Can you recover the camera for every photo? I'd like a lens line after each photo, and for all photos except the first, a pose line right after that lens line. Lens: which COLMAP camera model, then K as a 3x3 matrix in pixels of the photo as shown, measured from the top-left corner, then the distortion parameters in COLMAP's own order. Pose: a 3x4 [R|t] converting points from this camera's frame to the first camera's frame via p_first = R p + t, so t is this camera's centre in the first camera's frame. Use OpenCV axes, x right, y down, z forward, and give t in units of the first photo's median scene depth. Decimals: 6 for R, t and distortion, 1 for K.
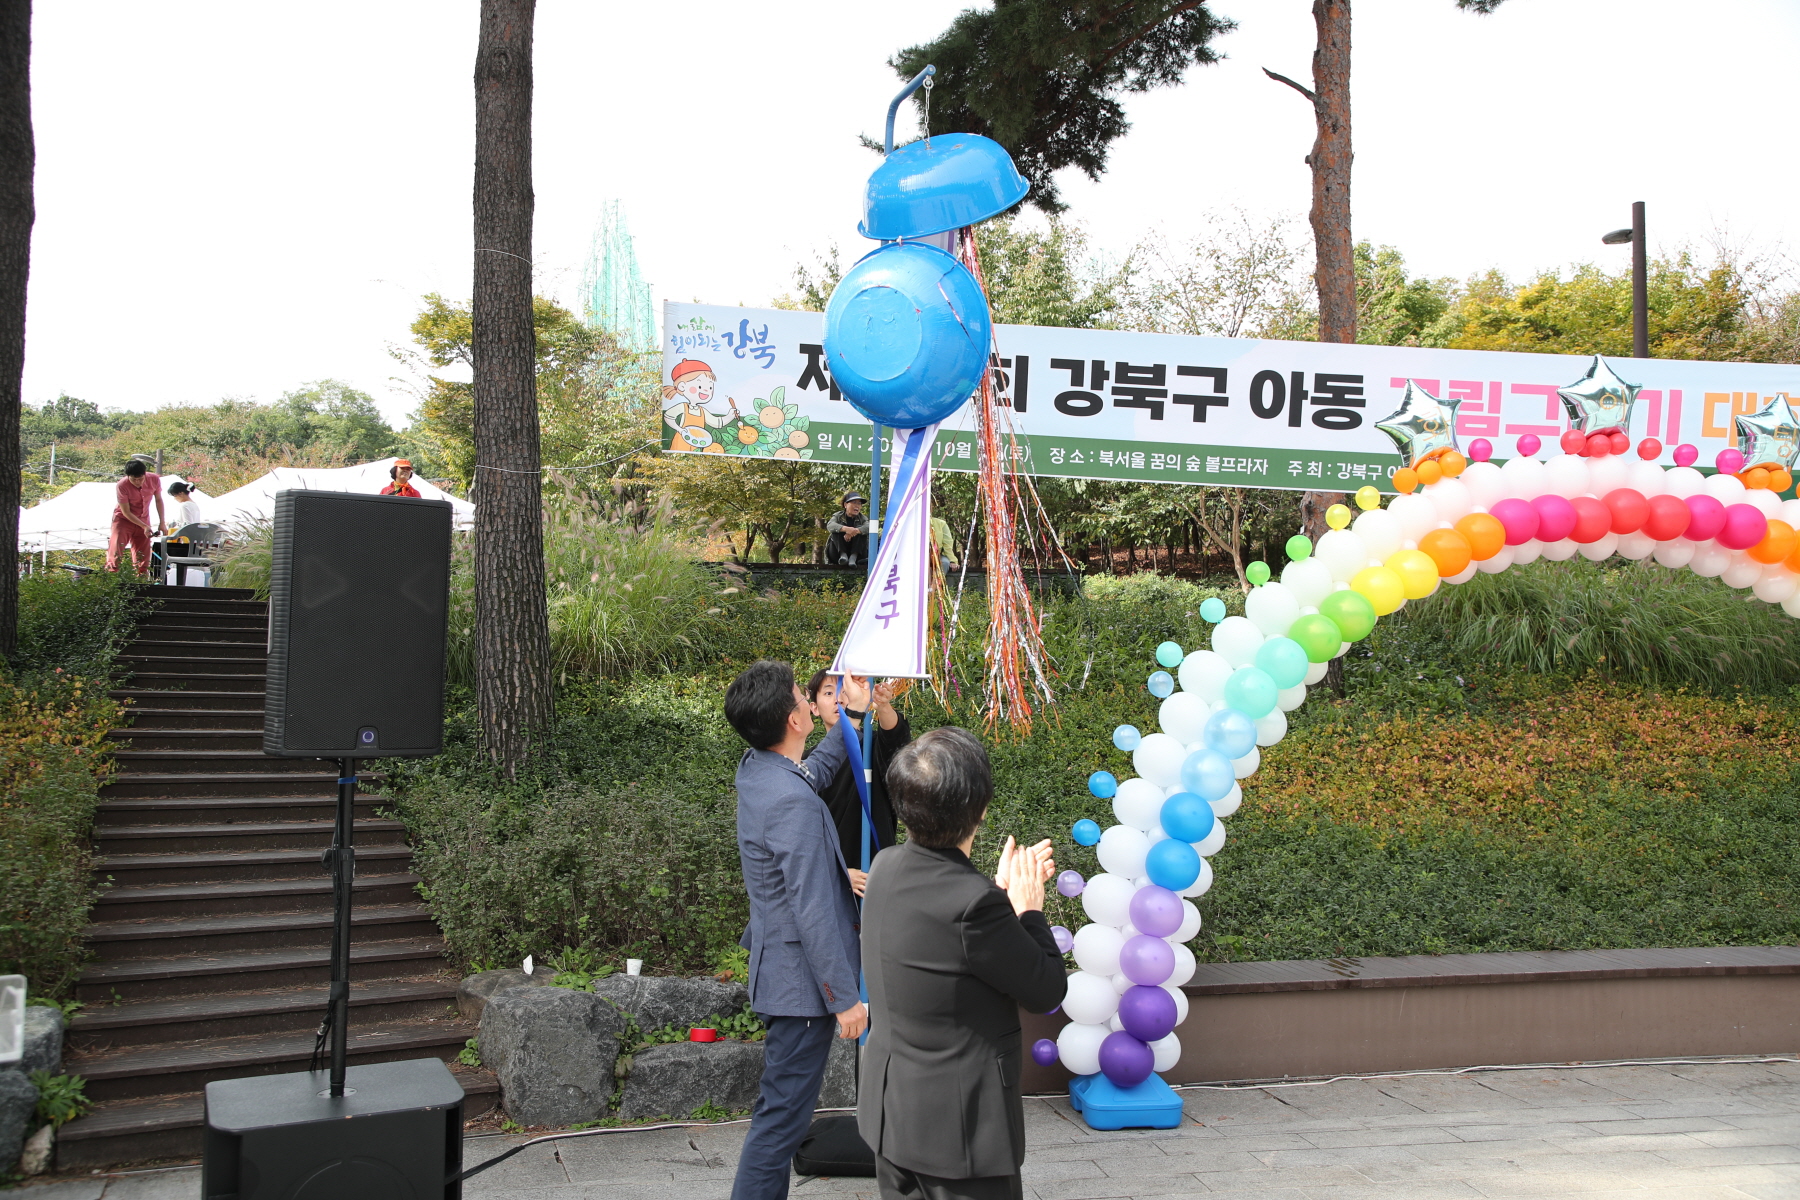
lens RADIAL K [[1447.5, 0, 897.7], [0, 1447.5, 620.4], [0, 0, 1]] dist [-0.014244, 0.032432]
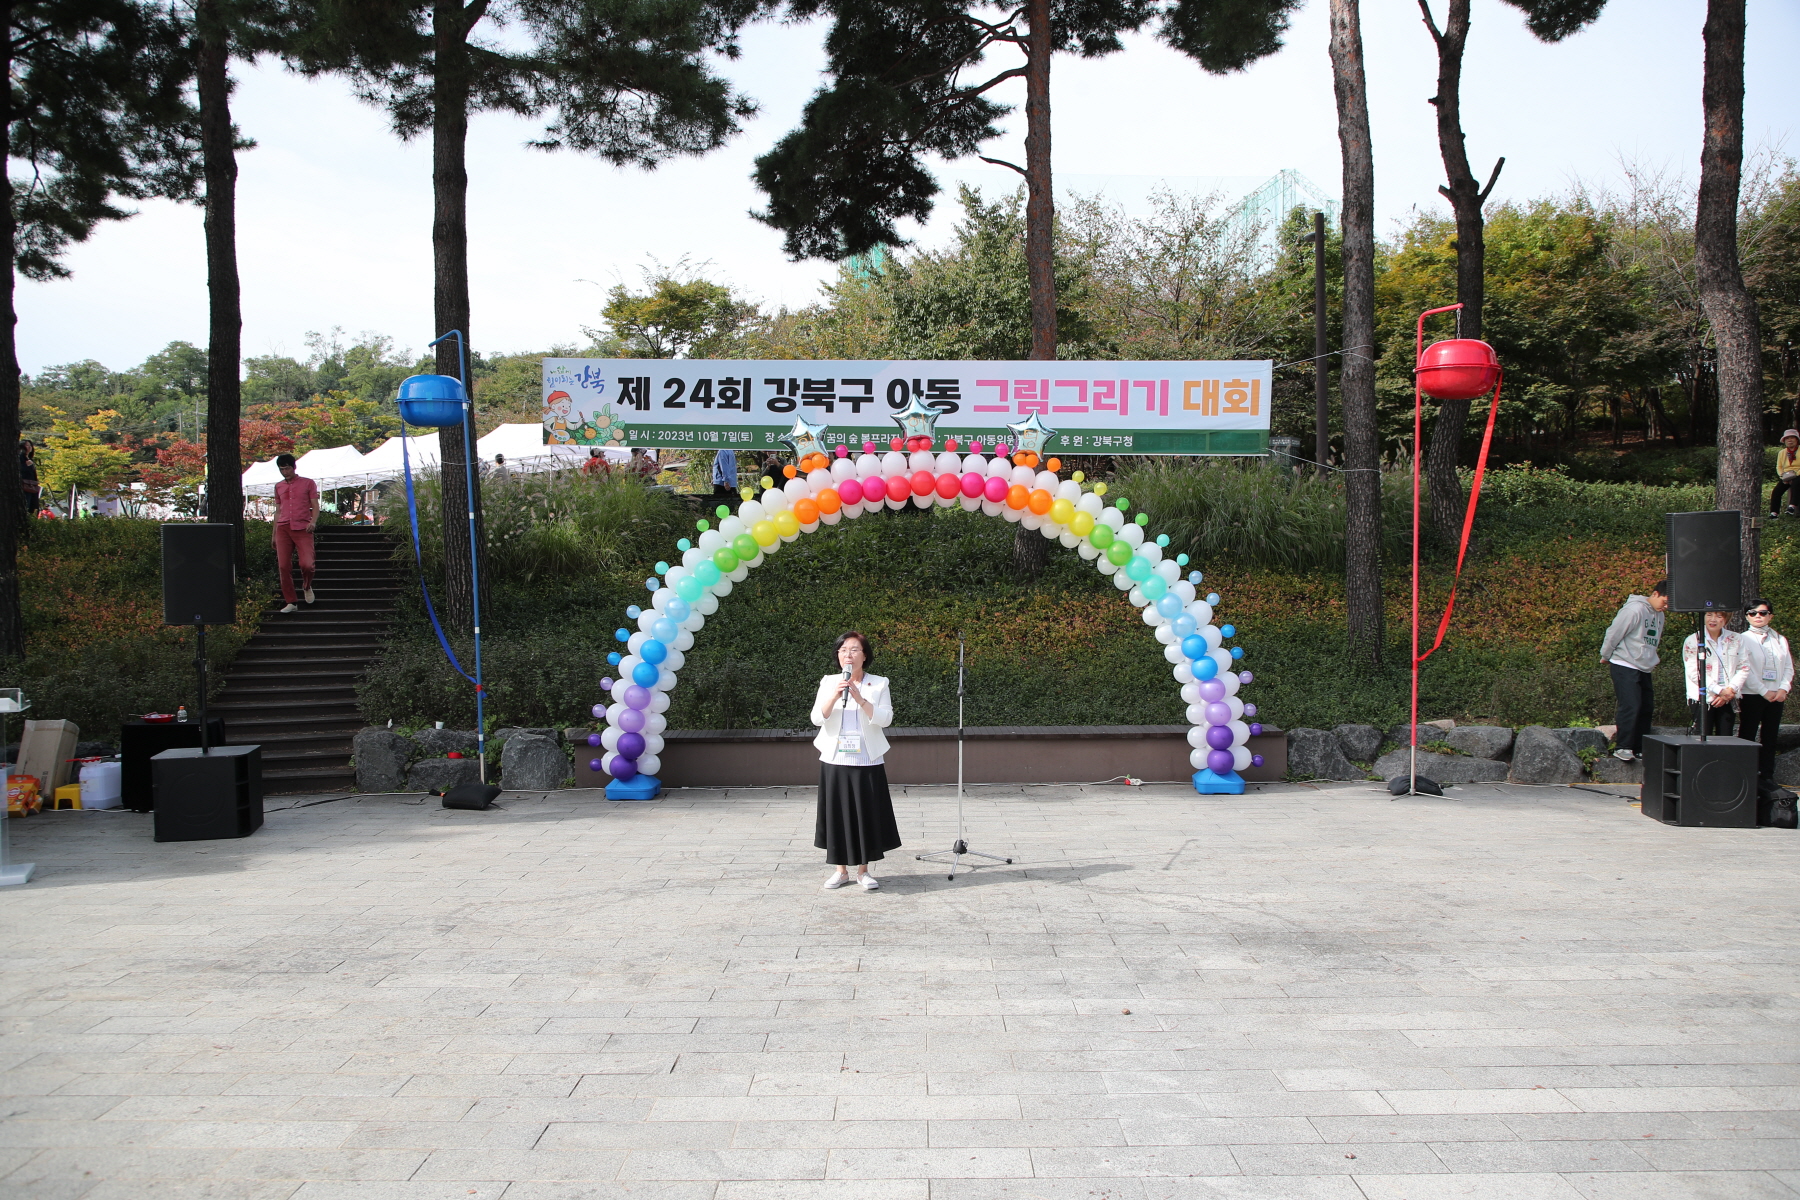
lens RADIAL K [[1227.6, 0, 893.9], [0, 1227.6, 613.0], [0, 0, 1]] dist [-0.077342, 0.040408]
pose [[0.981850, -0.010235, -0.189381, 0.507220], [0.026892, 0.995967, 0.085596, -0.031055], [0.187742, -0.089135, 0.978166, -0.352137]]
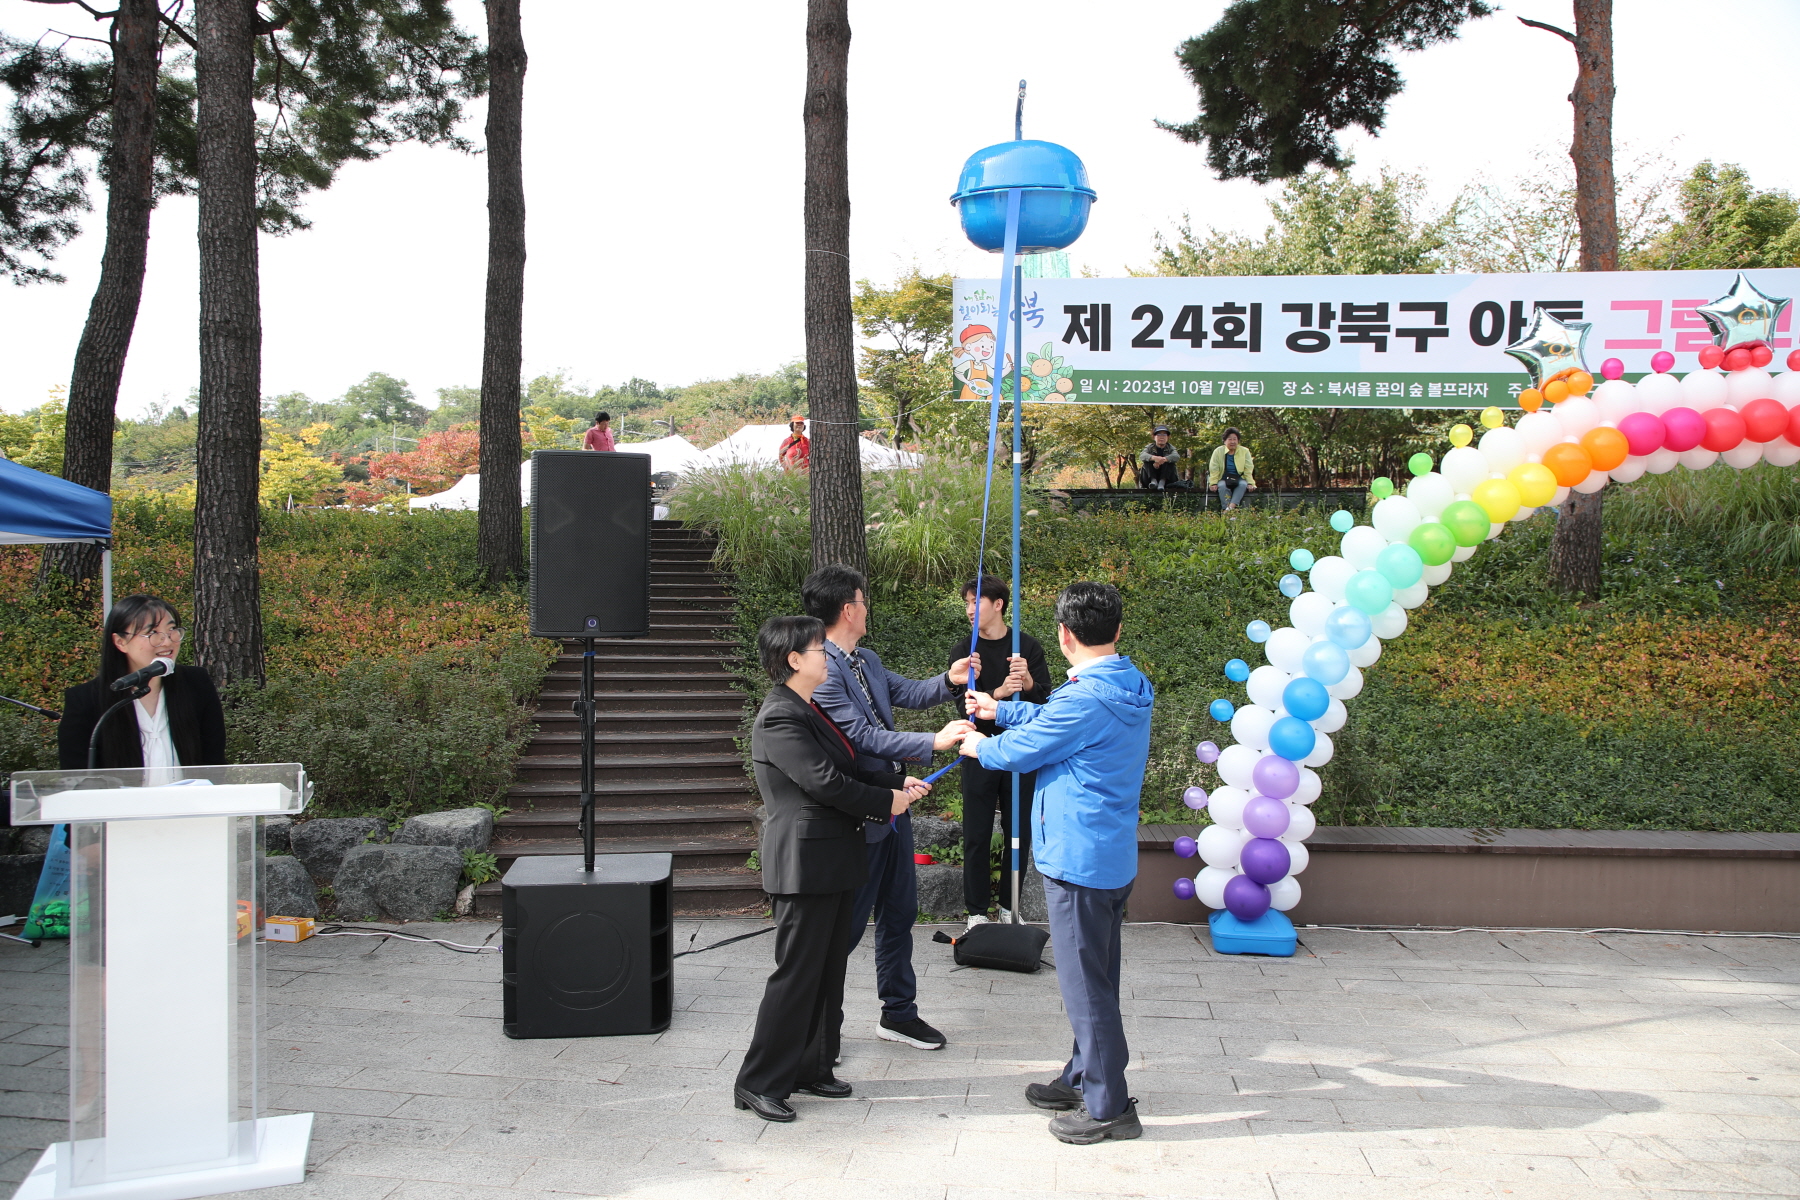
lens RADIAL K [[1227.6, 0, 901.1], [0, 1227.6, 616.6], [0, 0, 1]] dist [-0.077342, 0.040408]
pose [[0.951483, 0.002005, -0.307694, 0.114779], [0.017471, 0.998014, 0.060528, 0.002625], [0.307204, -0.062967, 0.949558, -0.018543]]
